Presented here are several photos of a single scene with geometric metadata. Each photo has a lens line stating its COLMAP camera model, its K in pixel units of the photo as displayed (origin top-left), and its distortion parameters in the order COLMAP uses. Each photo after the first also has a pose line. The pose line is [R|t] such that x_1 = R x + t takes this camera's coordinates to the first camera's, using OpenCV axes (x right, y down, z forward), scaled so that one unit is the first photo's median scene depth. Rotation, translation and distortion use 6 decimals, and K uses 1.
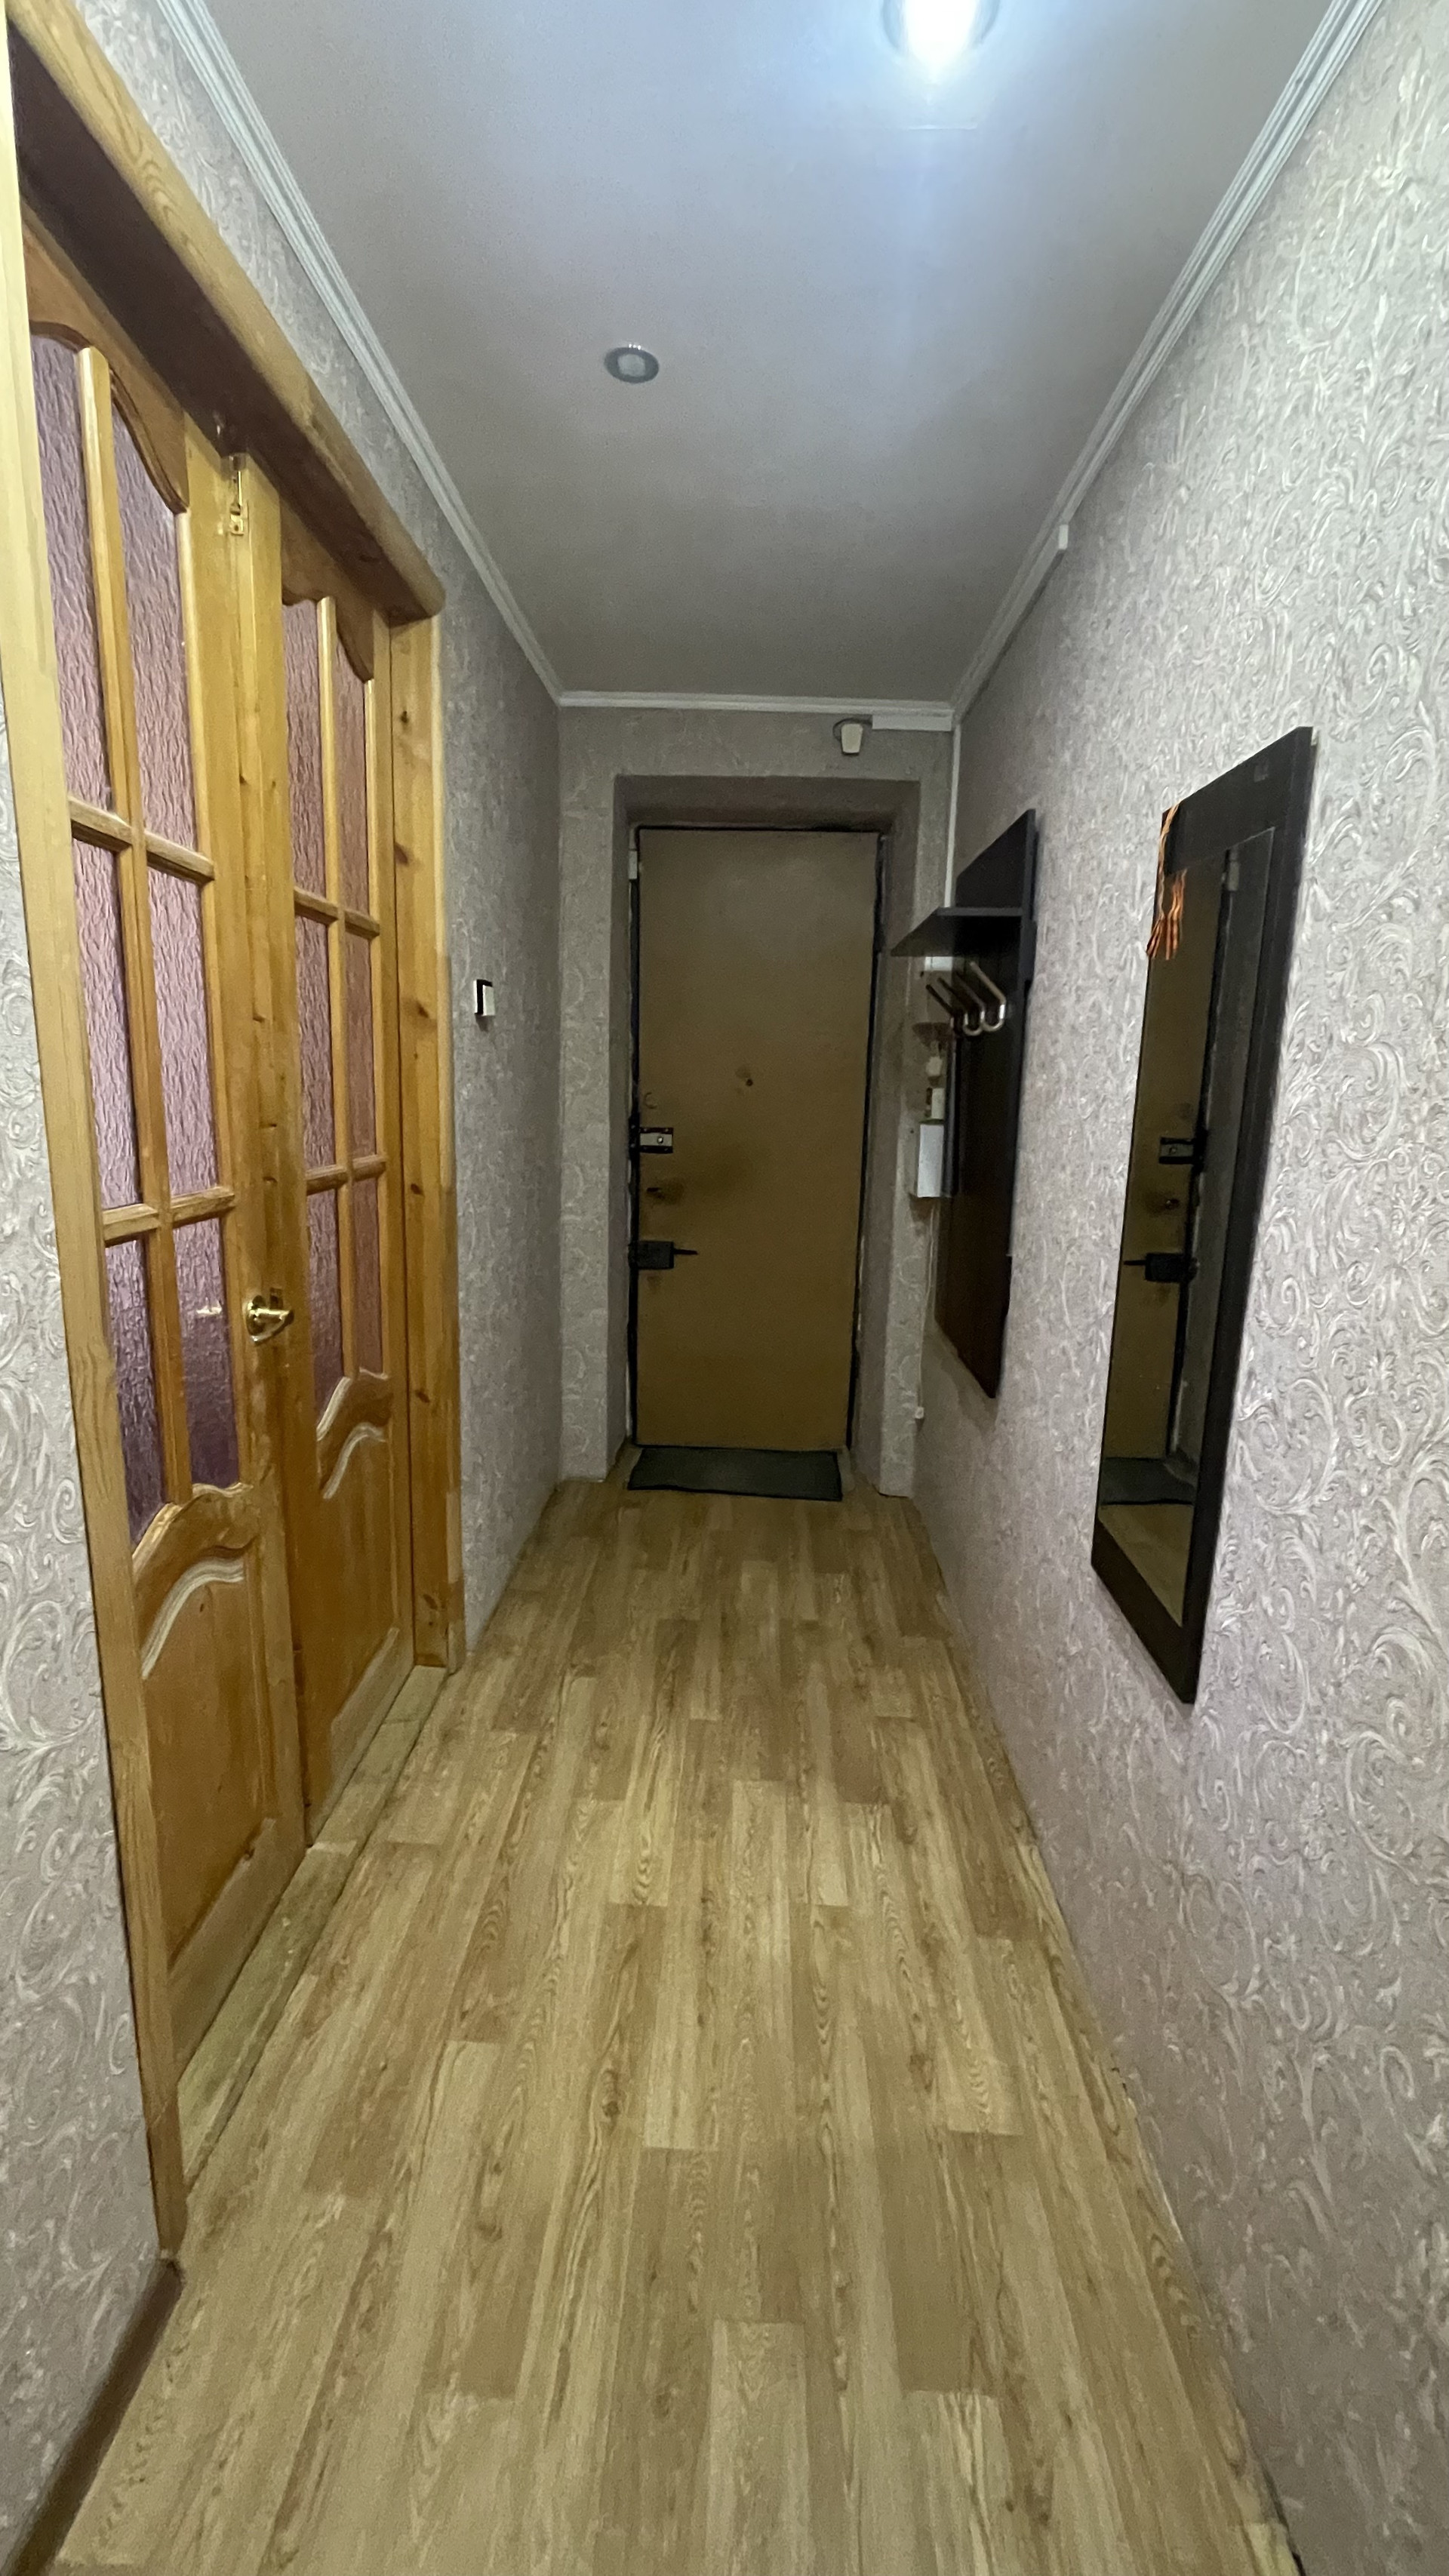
lens RADIAL K [[1047.4, 0, 733.8], [0, 1047.4, 1287.1], [0, 0, 1]] dist [0.000363, 0.000492]
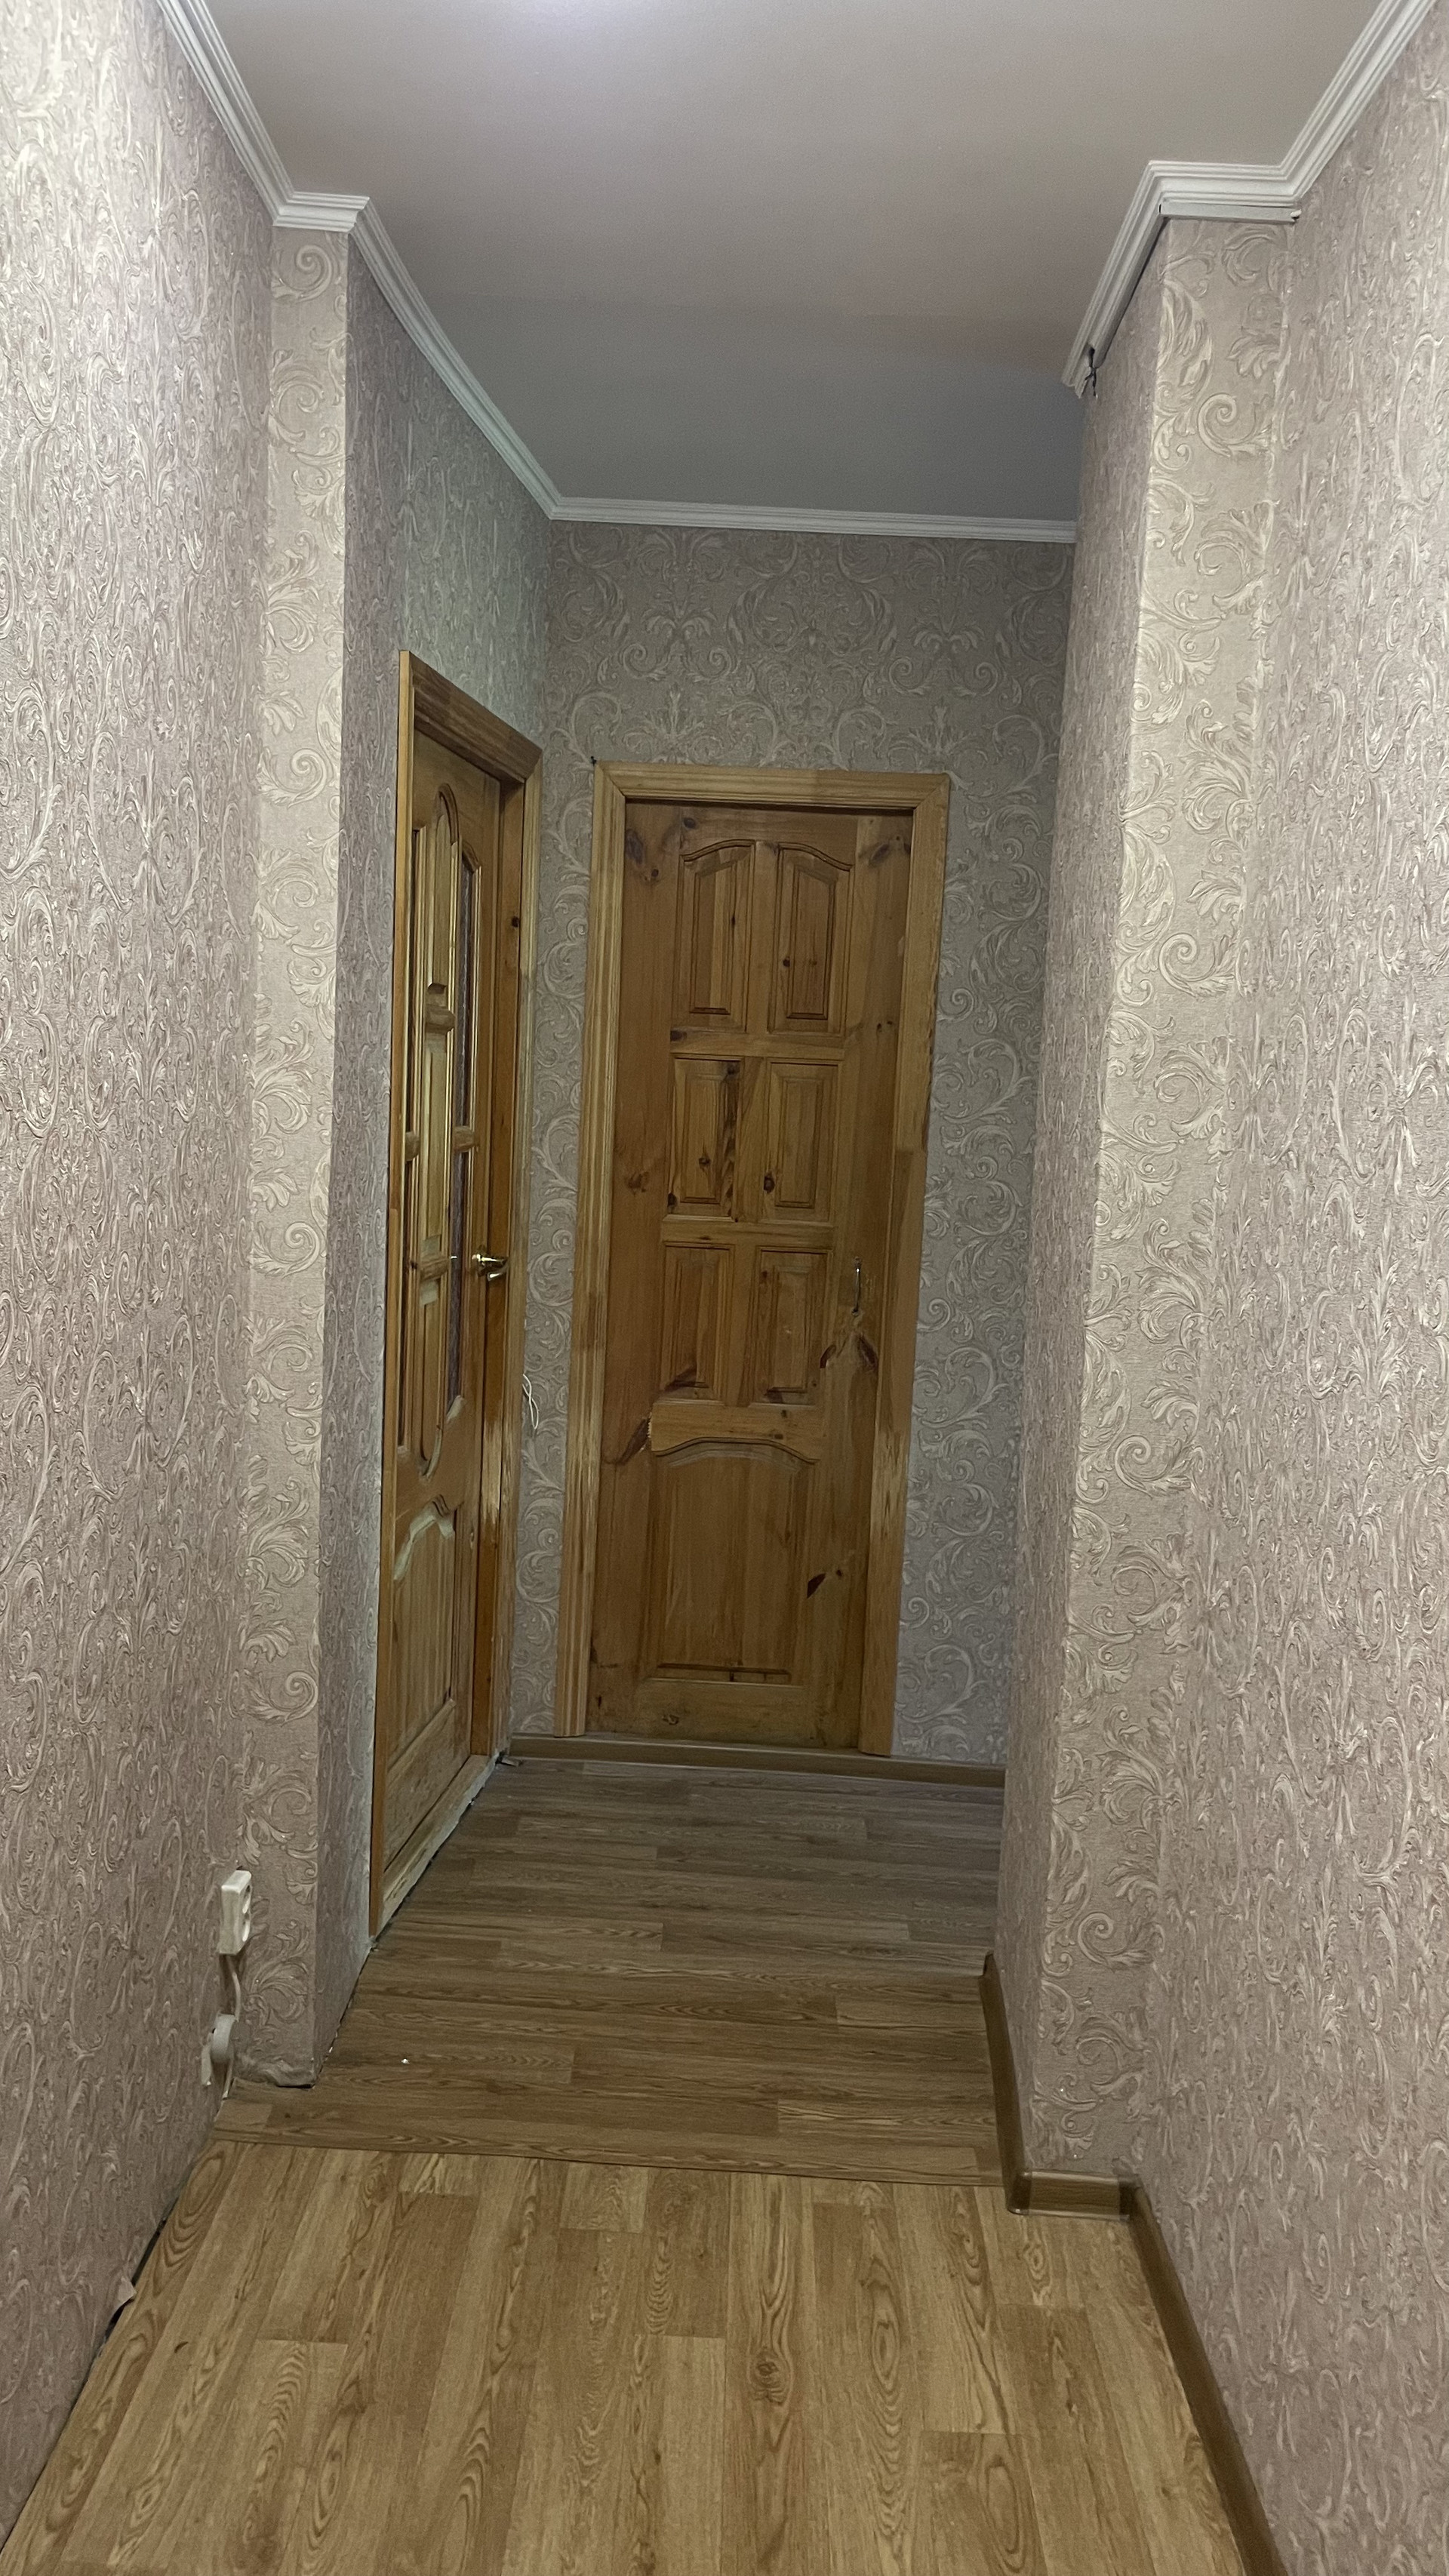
lens RADIAL K [[1930.6, 0, 709.1], [0, 1930.6, 1319.0], [0, 0, 1]] dist [0.054997, -0.067689]
pose [[-0.996143, -0.086401, -0.015269, 0.016771], [-0.086604, 0.940326, 0.329070, -0.391943], [-0.014075, 0.329123, -0.944182, 1.827872]]
